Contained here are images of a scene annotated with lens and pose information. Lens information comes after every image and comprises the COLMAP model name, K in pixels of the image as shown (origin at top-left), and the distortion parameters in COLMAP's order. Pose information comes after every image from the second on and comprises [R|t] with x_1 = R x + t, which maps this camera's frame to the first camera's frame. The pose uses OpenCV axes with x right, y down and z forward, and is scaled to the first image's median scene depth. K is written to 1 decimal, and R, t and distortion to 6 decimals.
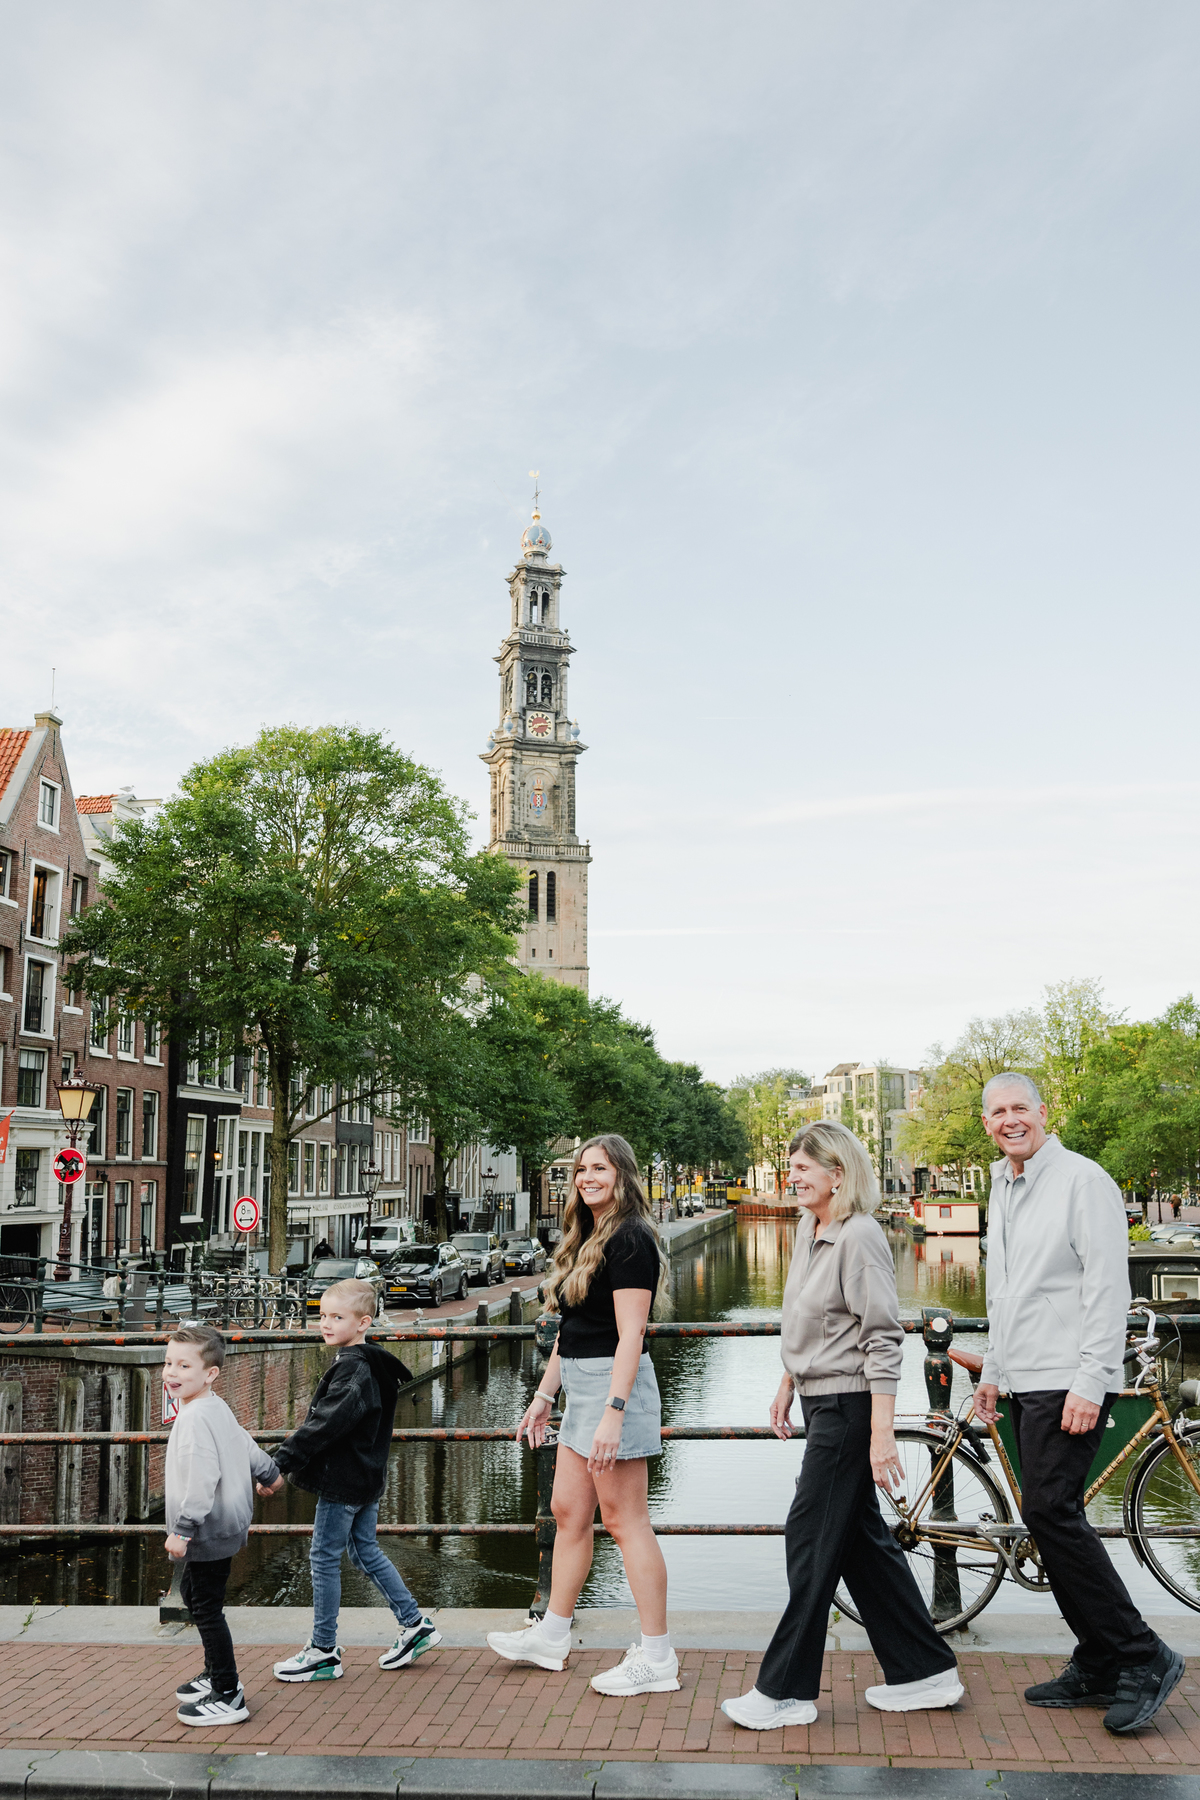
lens RADIAL K [[1897.0, 0, 532.3], [0, 1897.0, 954.4], [0, 0, 1]] dist [0.009743, -0.002426]
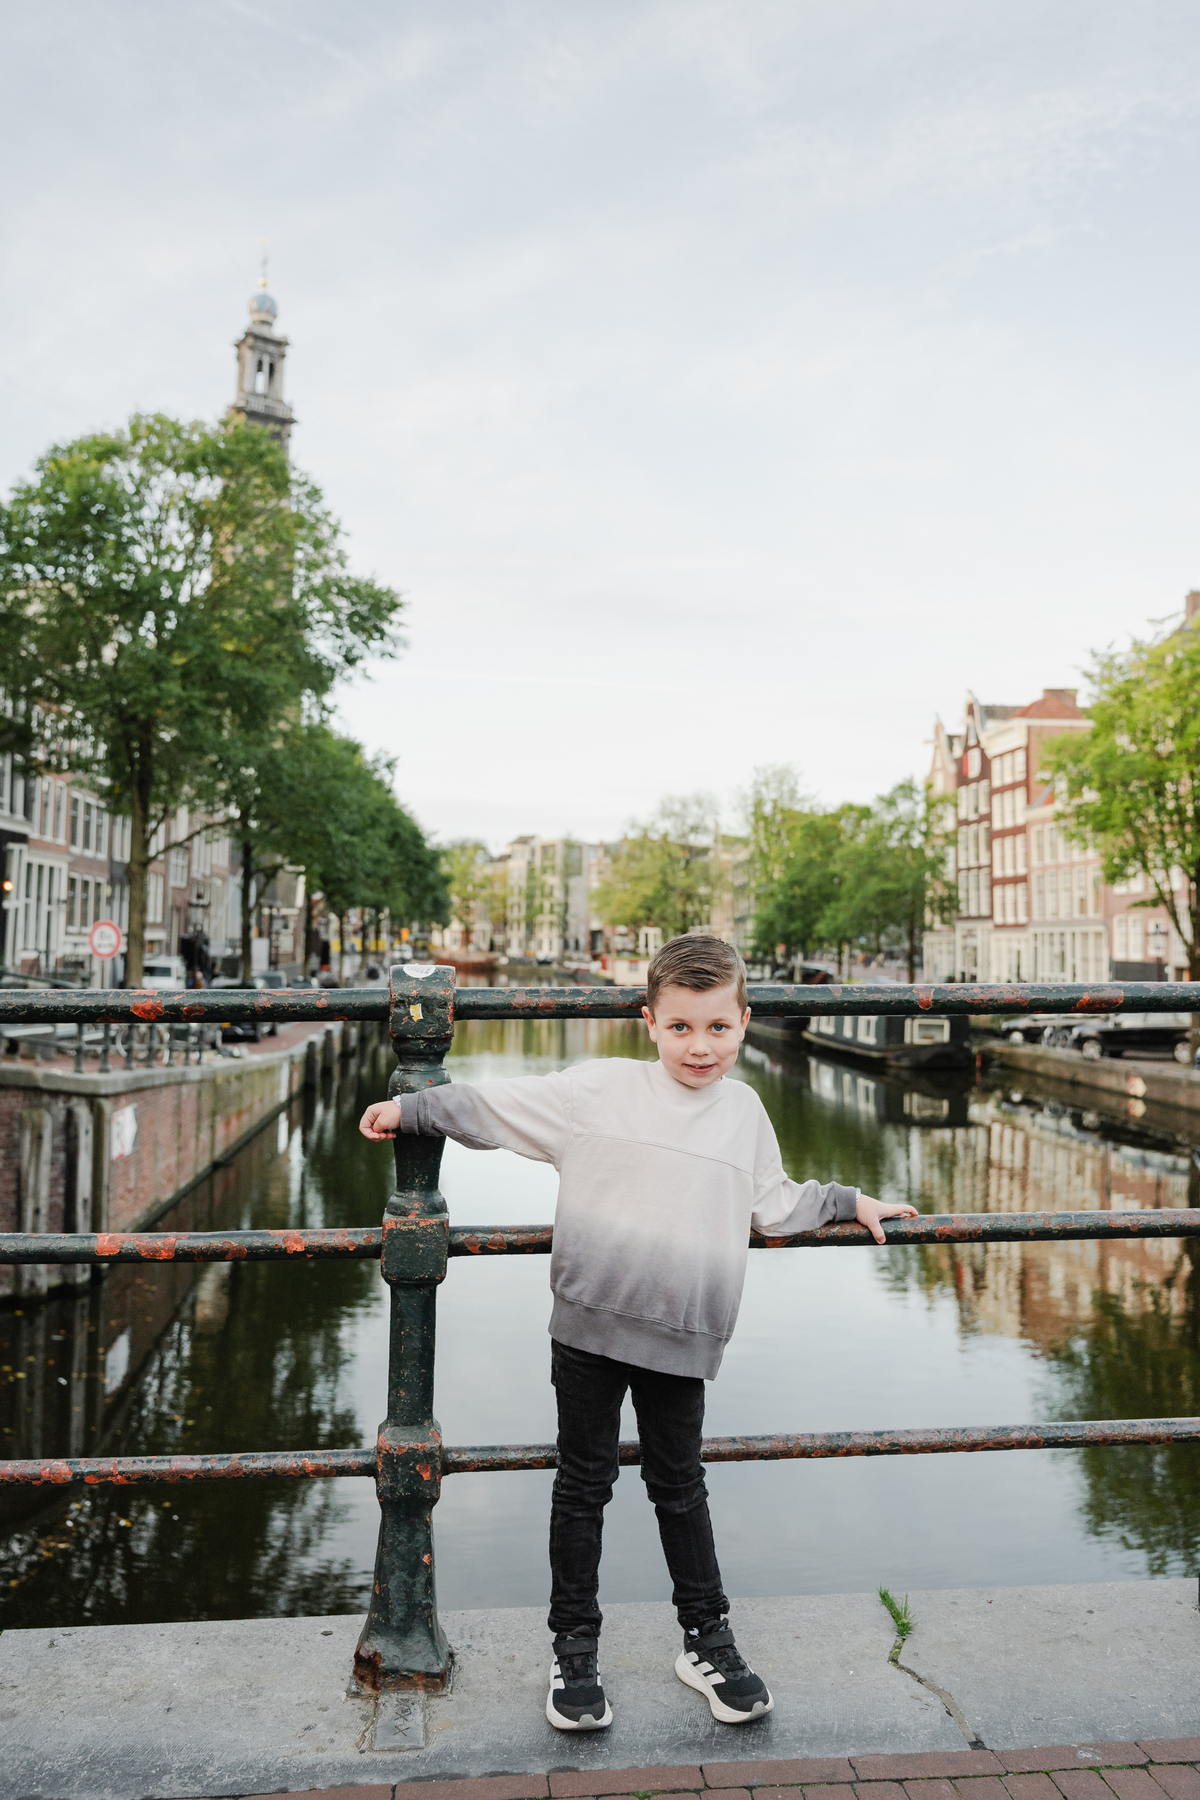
lens RADIAL K [[1653.3, 0, 603.4], [0, 1653.3, 928.6], [0, 0, 1]] dist [-0.002662, -0.006315]
pose [[0.961028, 0.028150, 0.275016, -0.077614], [-0.057350, 0.993461, 0.098719, 0.020550], [-0.270439, -0.110643, 0.956358, 0.086972]]
